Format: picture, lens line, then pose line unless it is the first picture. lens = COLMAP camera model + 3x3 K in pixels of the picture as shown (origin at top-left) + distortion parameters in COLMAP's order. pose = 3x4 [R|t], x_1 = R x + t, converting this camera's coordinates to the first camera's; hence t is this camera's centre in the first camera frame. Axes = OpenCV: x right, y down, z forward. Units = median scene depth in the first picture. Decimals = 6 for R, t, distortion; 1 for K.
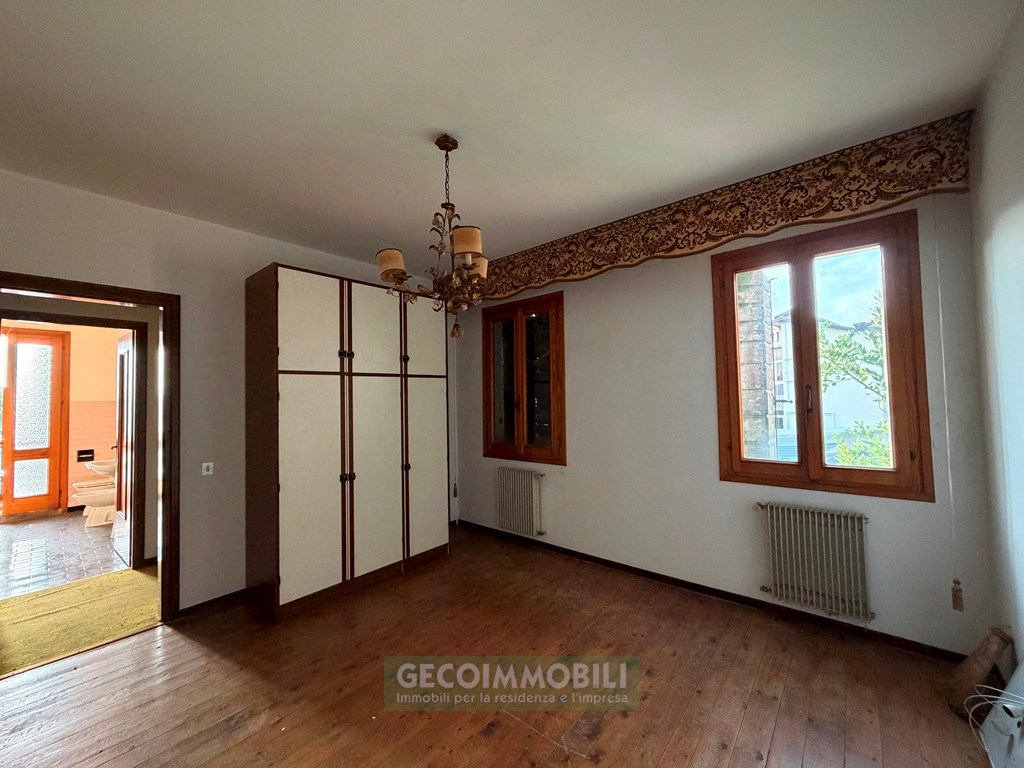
lens RADIAL K [[398.4, 0, 549.2], [0, 398.4, 394.2], [0, 0, 1]] dist [0.000733, 0.000203]
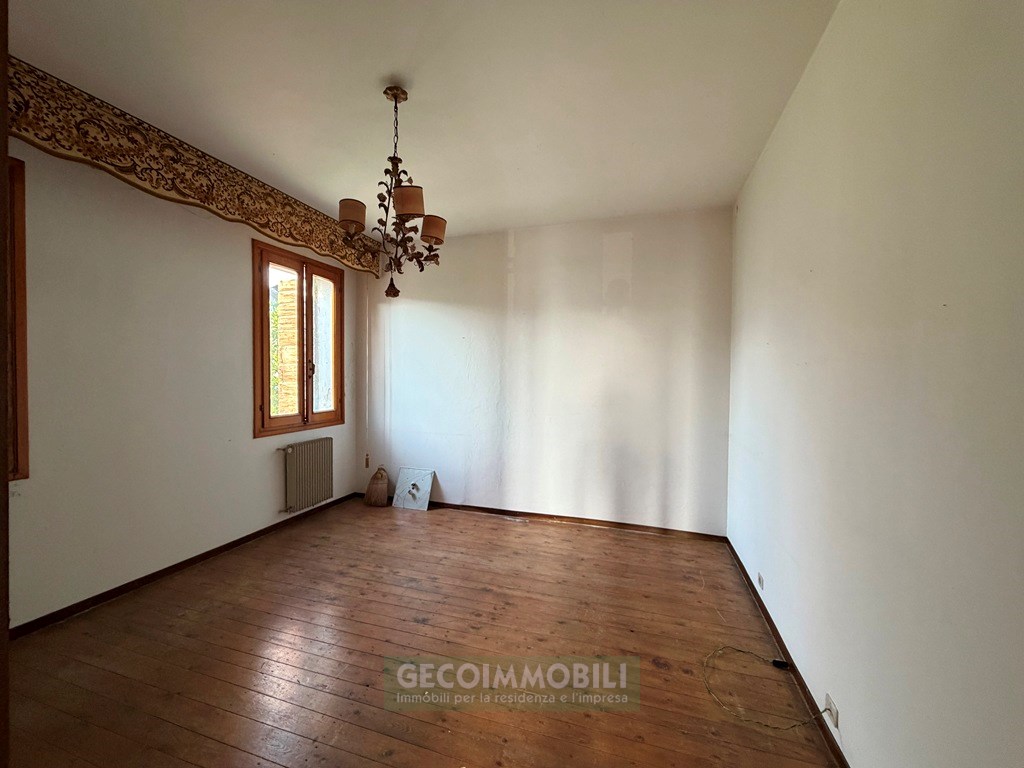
lens RADIAL K [[411.2, 0, 512.0], [0, 411.2, 384.0], [0, 0, 1]] dist [0.000208, 0.000480]
pose [[-0.337555, -0.021248, 0.941066, -0.989577], [-0.037379, 0.999259, 0.009154, 0.023029], [-0.940563, -0.032086, -0.338099, 0.756511]]
